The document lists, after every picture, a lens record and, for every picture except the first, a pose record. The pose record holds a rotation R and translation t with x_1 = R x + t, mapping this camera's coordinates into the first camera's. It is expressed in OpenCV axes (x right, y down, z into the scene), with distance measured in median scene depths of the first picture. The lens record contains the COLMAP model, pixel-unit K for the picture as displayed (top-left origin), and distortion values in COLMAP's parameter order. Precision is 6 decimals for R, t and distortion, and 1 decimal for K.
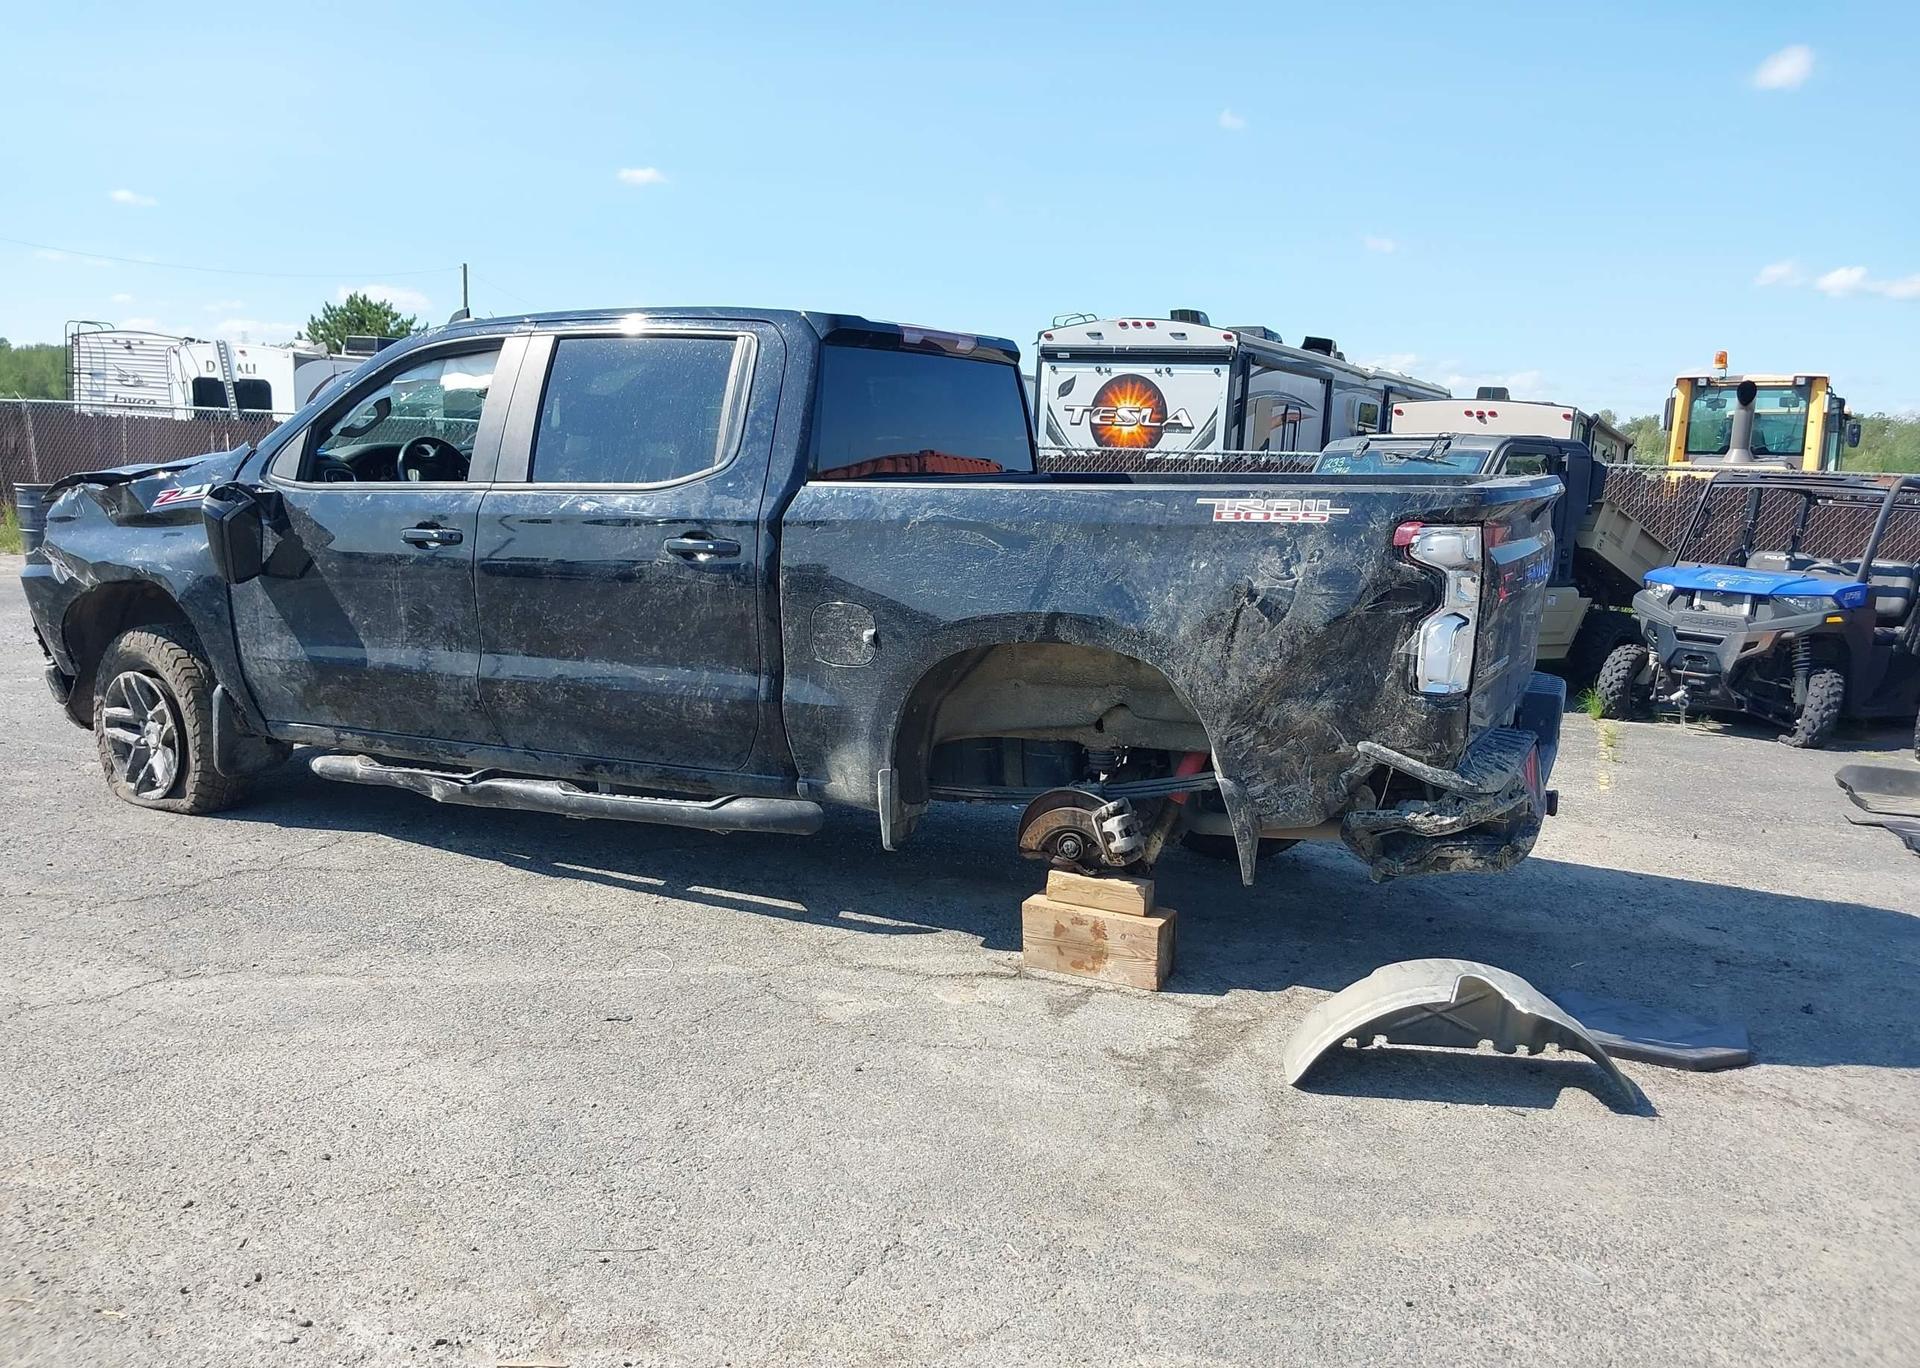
lens RADIAL K [[1532.0, 0, 982.4], [0, 1532.0, 692.6], [0, 0, 1]] dist [0.060591, -0.102358]
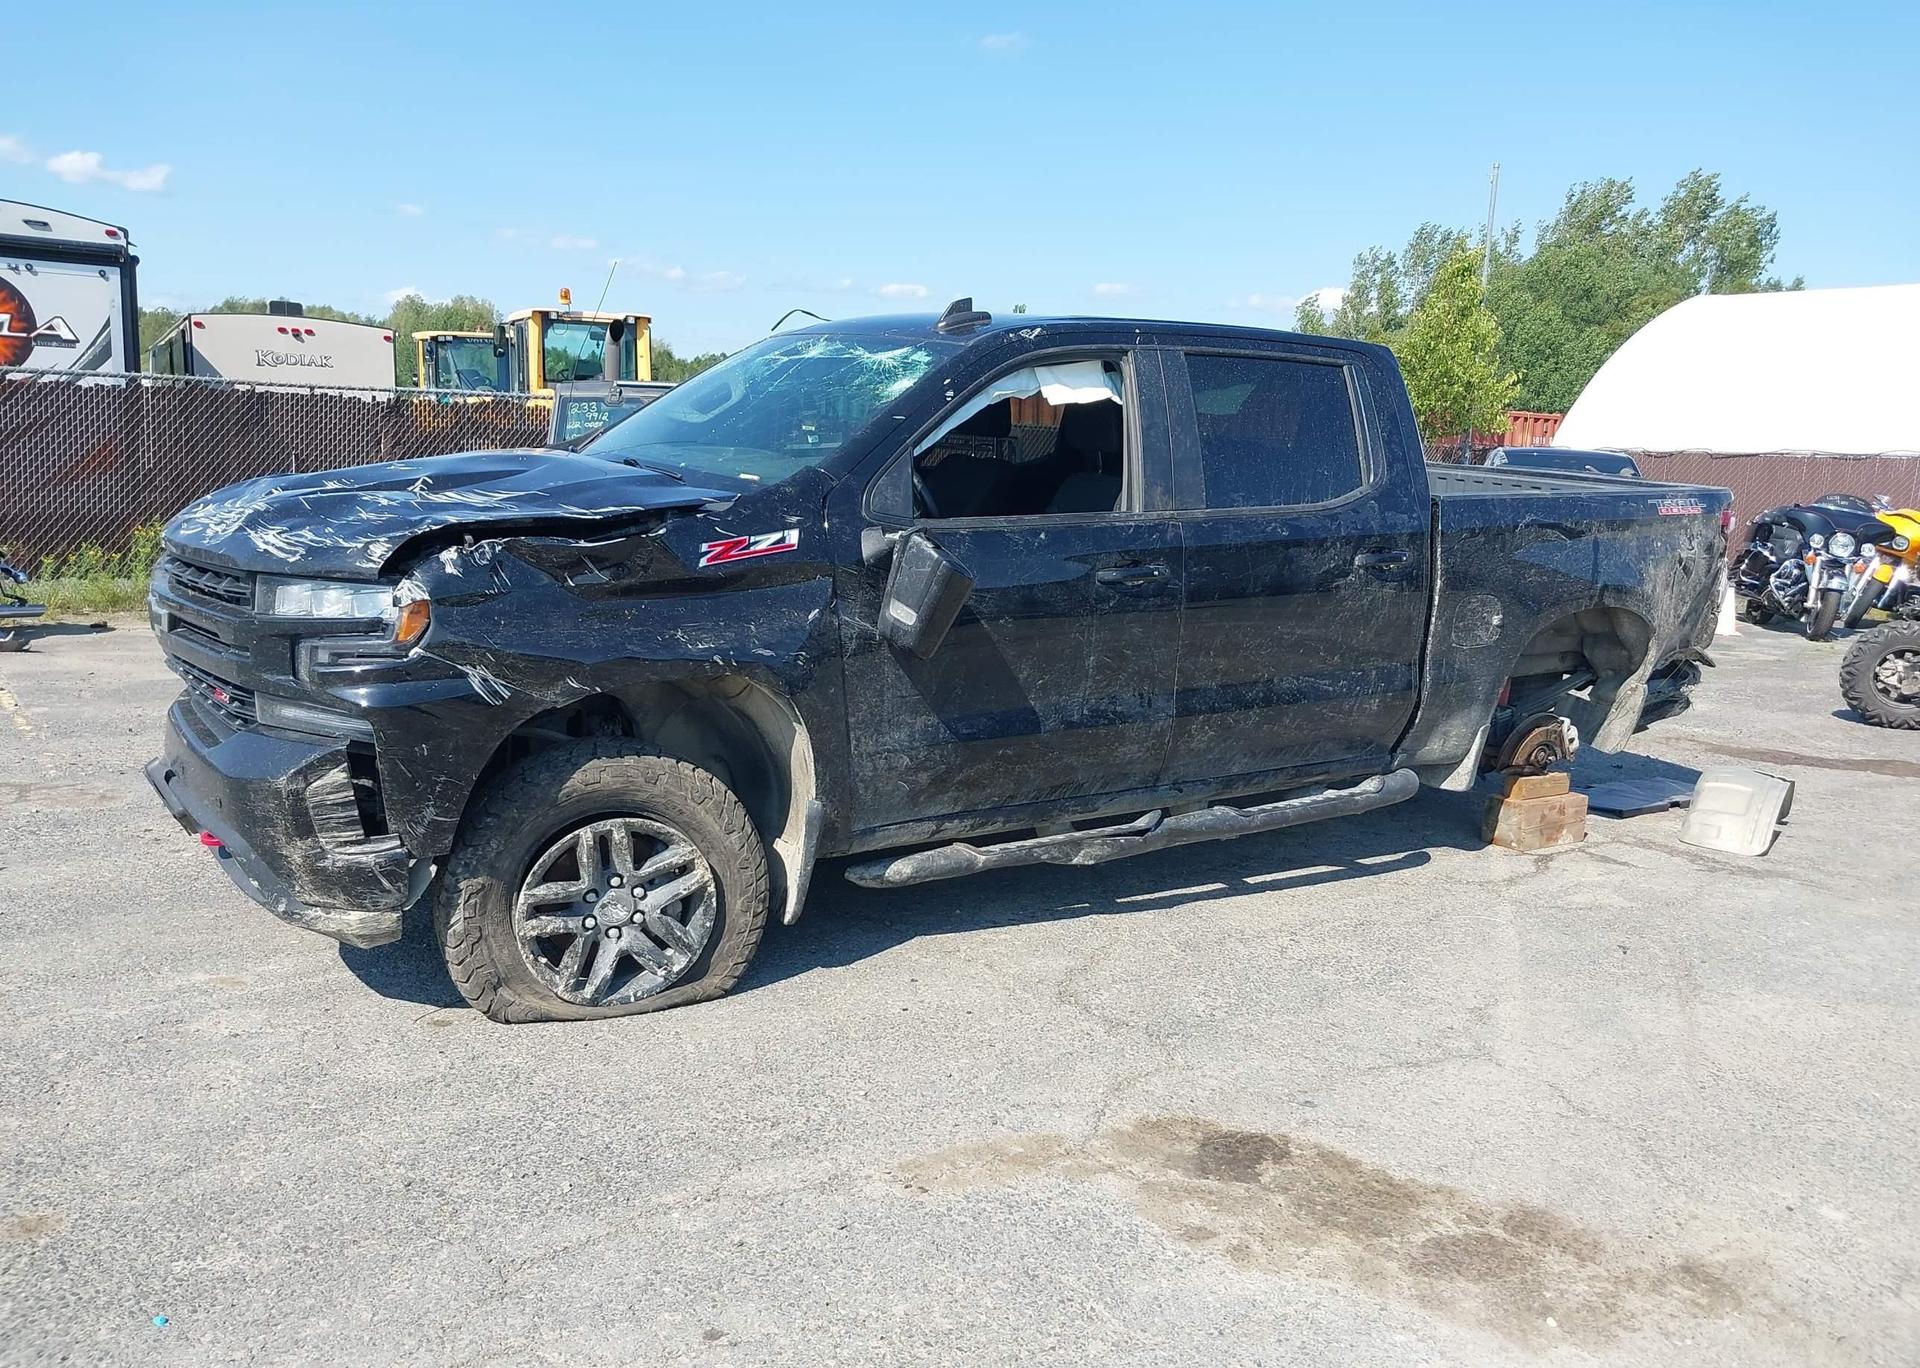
lens RADIAL K [[1532.0, 0, 968.7], [0, 1532.0, 703.9], [0, 0, 1]] dist [0.060591, -0.102358]
pose [[0.522190, -0.165906, 0.836536, -1.181267], [0.101611, 0.986012, 0.132122, -0.155708], [-0.846754, 0.016009, 0.531743, 0.610777]]
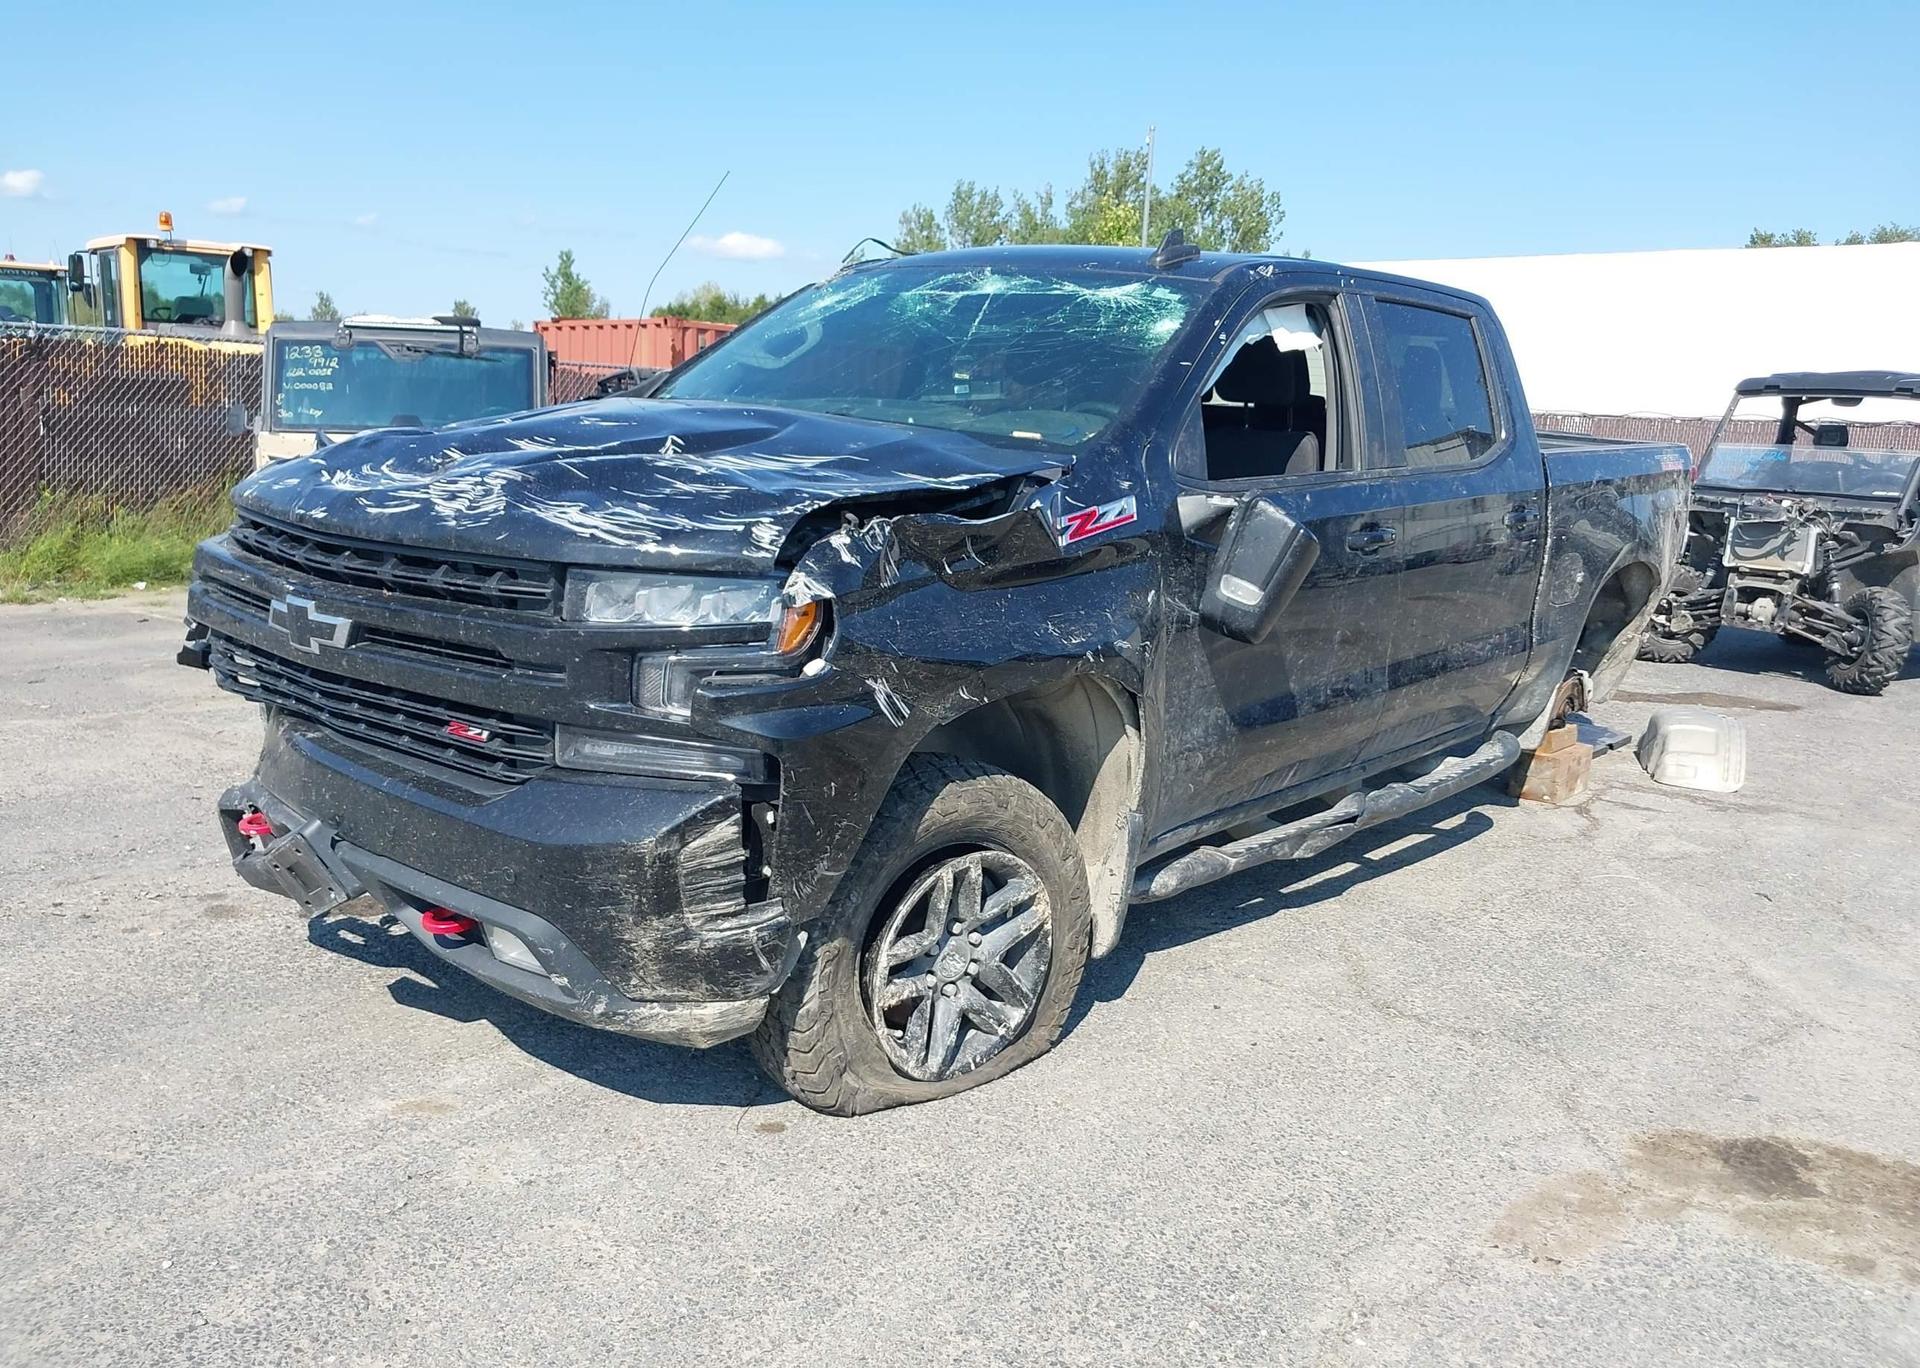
lens RADIAL K [[1532.0, 0, 972.7], [0, 1532.0, 726.2], [0, 0, 1]] dist [0.060591, -0.102358]
pose [[0.253572, -0.222751, 0.941320, -1.221539], [0.103005, 0.973810, 0.202692, -0.194421], [-0.961817, 0.045564, 0.269875, 0.995948]]
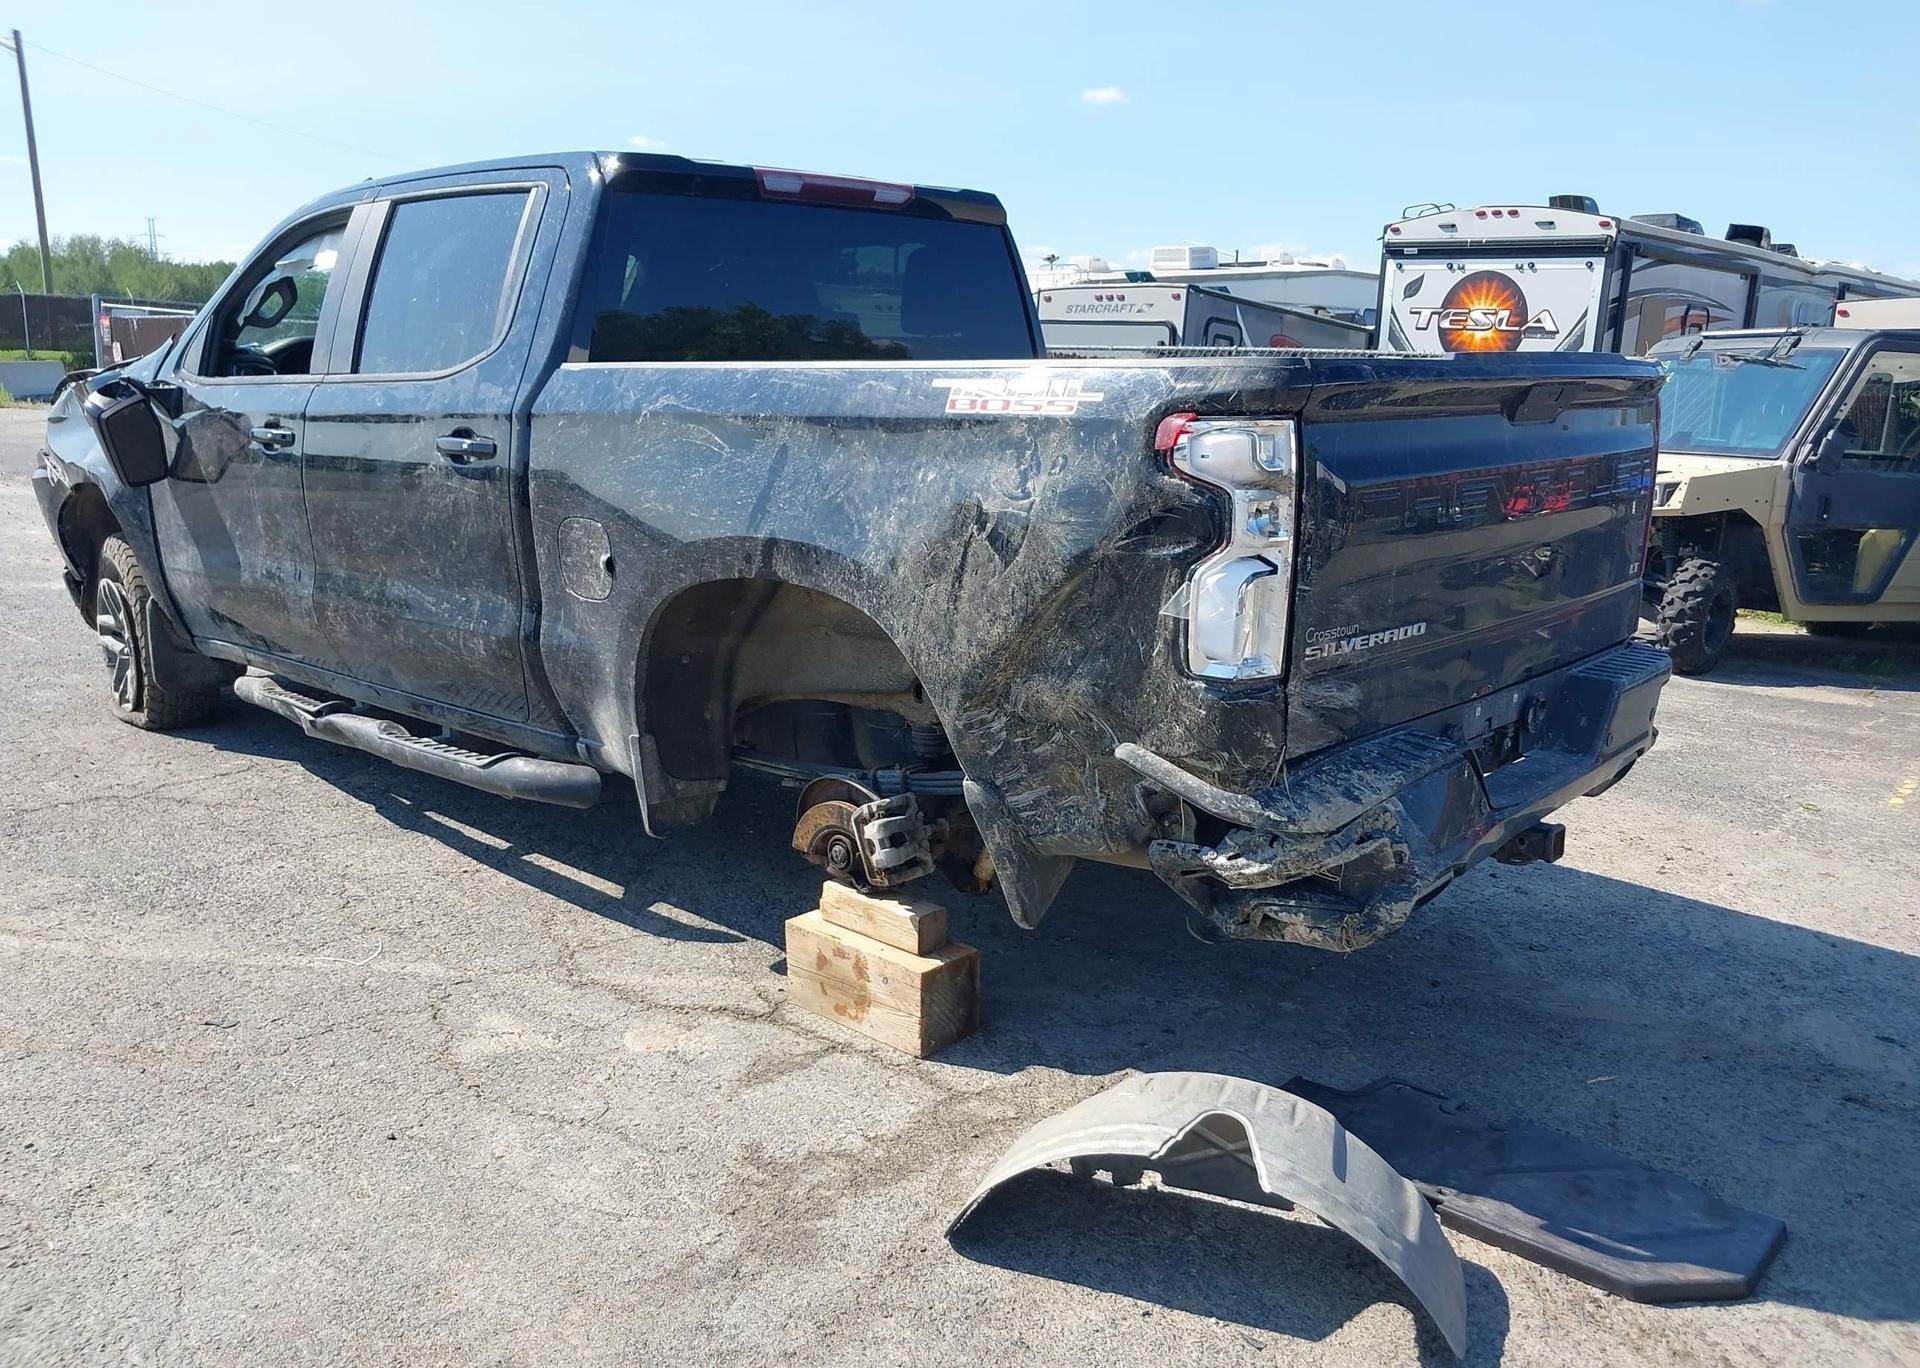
lens RADIAL K [[1532.0, 0, 995.8], [0, 1532.0, 691.3], [0, 0, 1]] dist [0.060591, -0.102358]
pose [[0.960760, 0.052148, -0.272433, 0.289179], [-0.039017, 0.997811, 0.053401, -0.018792], [0.274622, -0.040676, 0.960692, 0.263592]]
